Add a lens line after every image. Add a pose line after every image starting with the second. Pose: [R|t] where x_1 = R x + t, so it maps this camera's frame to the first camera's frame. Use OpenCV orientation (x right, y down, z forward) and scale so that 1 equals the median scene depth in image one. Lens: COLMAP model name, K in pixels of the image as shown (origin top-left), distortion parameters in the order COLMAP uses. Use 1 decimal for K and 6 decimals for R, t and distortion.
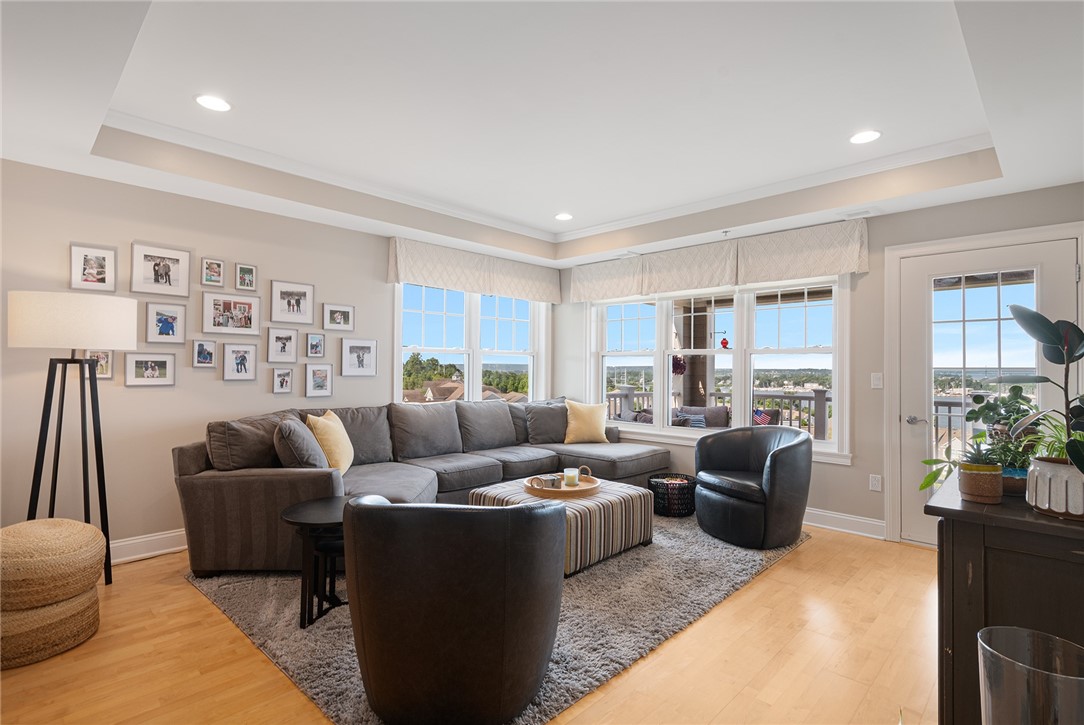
lens RADIAL K [[525.2, 0, 554.4], [0, 525.2, 364.4], [0, 0, 1]] dist [0.015134, -0.000004]
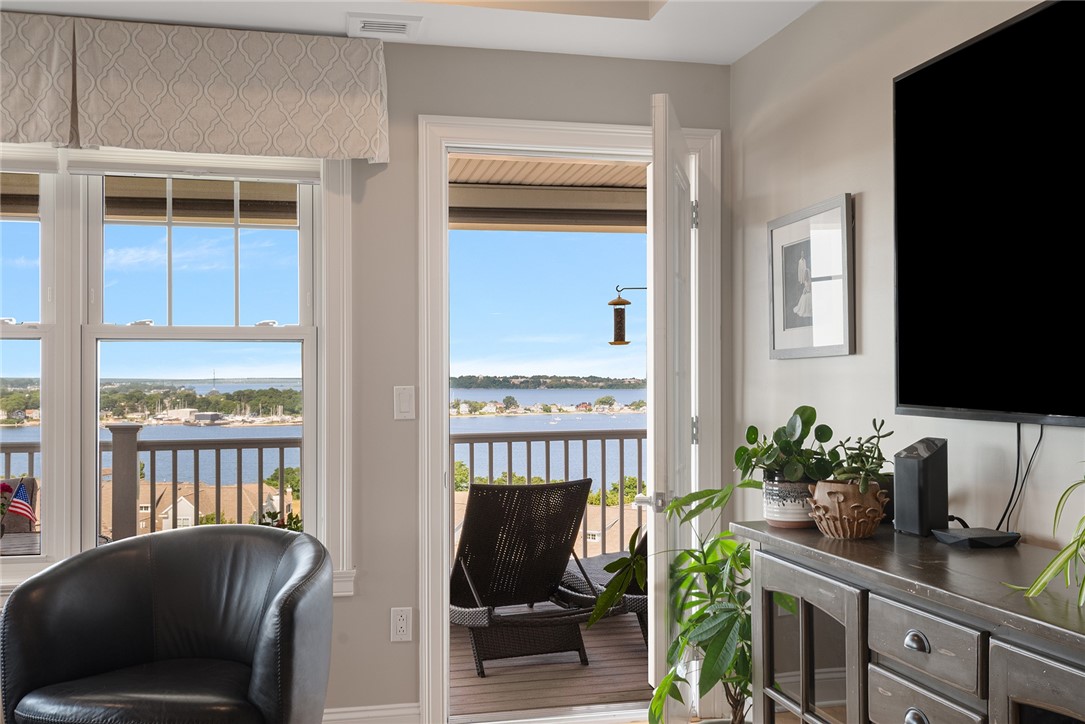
lens RADIAL K [[1104.7, 0, 548.5], [0, 1104.7, 380.9], [0, 0, 1]] dist [0.042996, -0.013970]
pose [[0.558957, -0.011312, 0.829120, -0.116475], [0.001548, 0.999919, 0.012598, 0.000012], [-0.829196, -0.005759, 0.558929, 0.342581]]
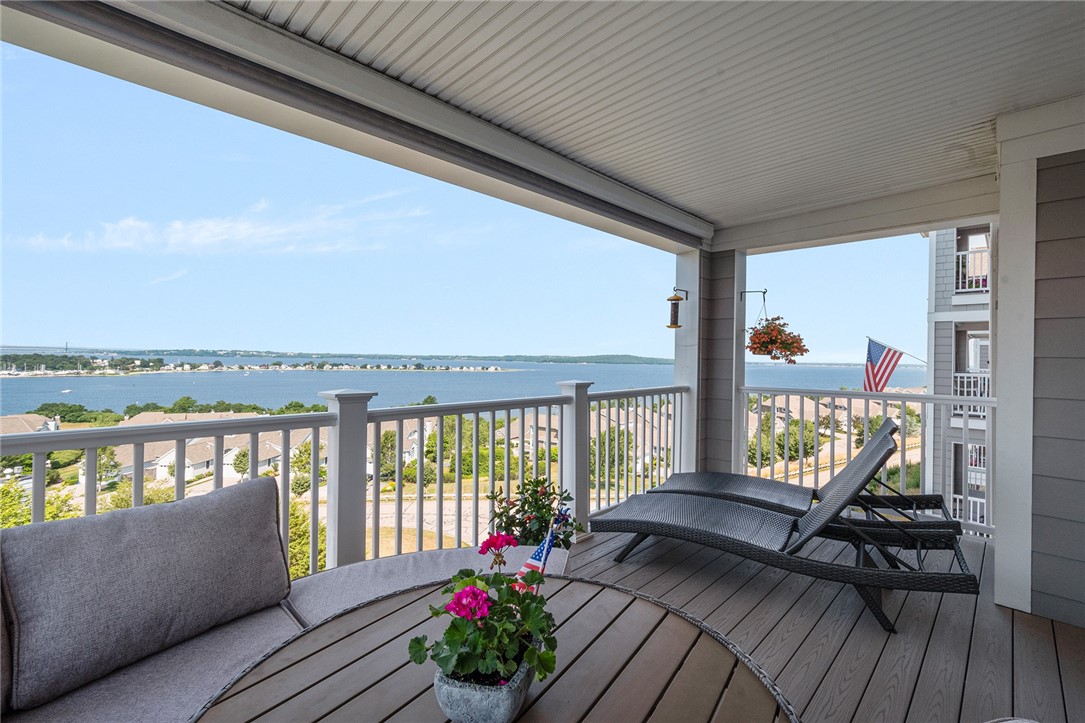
lens RADIAL K [[478.4, 0, 560.7], [0, 478.4, 362.5], [0, 0, 1]] dist [0.001509, -0.000926]
pose [[0.003902, -0.019200, 0.999808, 0.312340], [-0.023849, 0.999529, 0.019288, 0.030462], [-0.999708, -0.023920, 0.003442, 1.520420]]
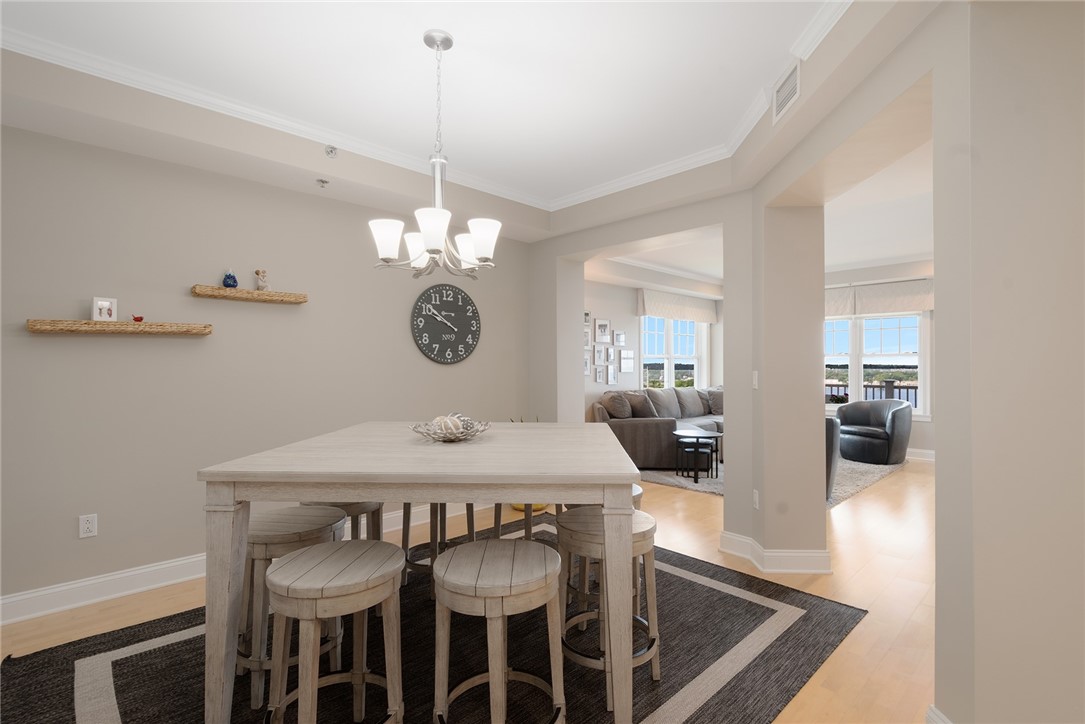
lens RADIAL K [[513.1, 0, 552.5], [0, 513.1, 363.2], [0, 0, 1]] dist [-0.000358, -0.000218]
pose [[0.999029, -0.009293, -0.043073, -0.589991], [0.009325, 0.999956, 0.000538, -0.011282], [0.043066, -0.000939, 0.999072, -0.713907]]
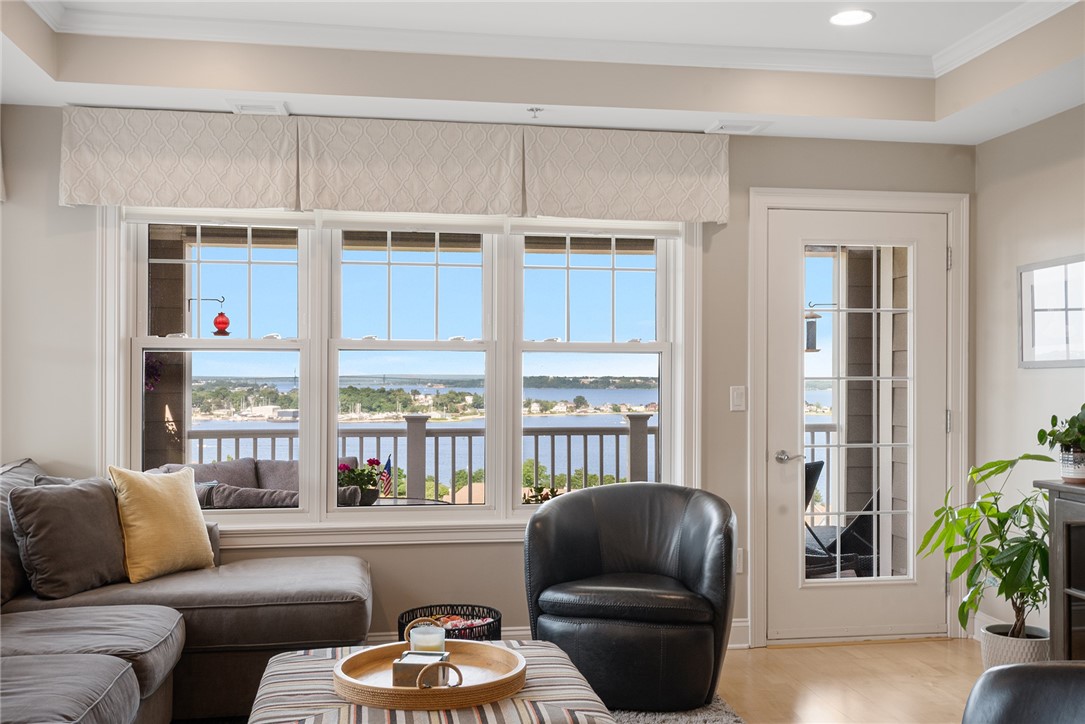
lens RADIAL K [[1087.4, 0, 552.5], [0, 1087.4, 381.9], [0, 0, 1]] dist [0.024380, -0.024604]
pose [[0.607145, -0.008490, 0.794546, -0.531871], [-0.003887, 0.999899, 0.013655, -0.005274], [-0.794581, -0.011379, 0.607051, 0.374597]]
